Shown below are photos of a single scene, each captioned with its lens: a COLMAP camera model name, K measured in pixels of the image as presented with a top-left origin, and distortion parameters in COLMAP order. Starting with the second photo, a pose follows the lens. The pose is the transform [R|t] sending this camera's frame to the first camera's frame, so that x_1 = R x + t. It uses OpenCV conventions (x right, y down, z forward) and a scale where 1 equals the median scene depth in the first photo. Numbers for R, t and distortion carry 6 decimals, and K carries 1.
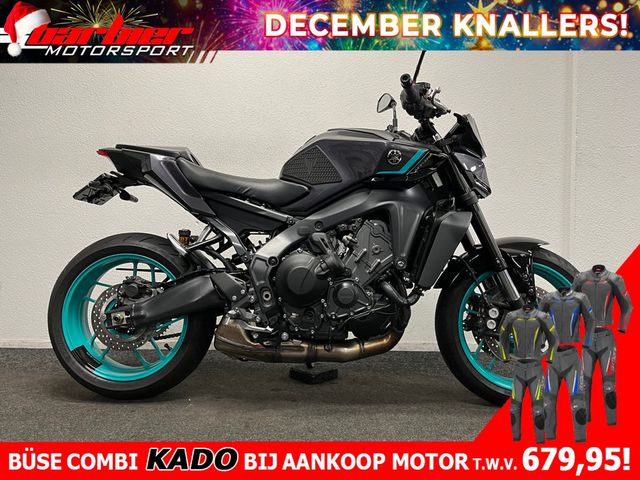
lens RADIAL K [[491.6, 0, 320.0], [0, 491.6, 240.0], [0, 0, 1]] dist [0.030021, -0.001095]
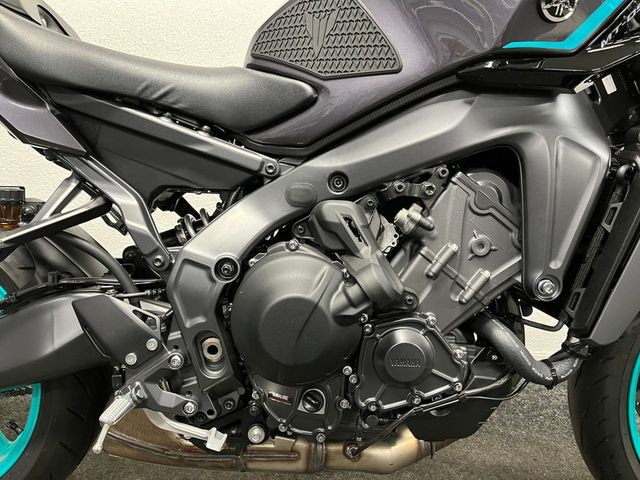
lens RADIAL K [[491.6, 0, 320.0], [0, 491.6, 240.0], [0, 0, 1]] dist [0.030021, -0.001095]
pose [[0.999465, 0.011656, 0.030552, -0.030033], [-0.015976, 0.989271, 0.145218, -0.042240], [-0.028532, -0.145628, 0.988928, 0.595607]]
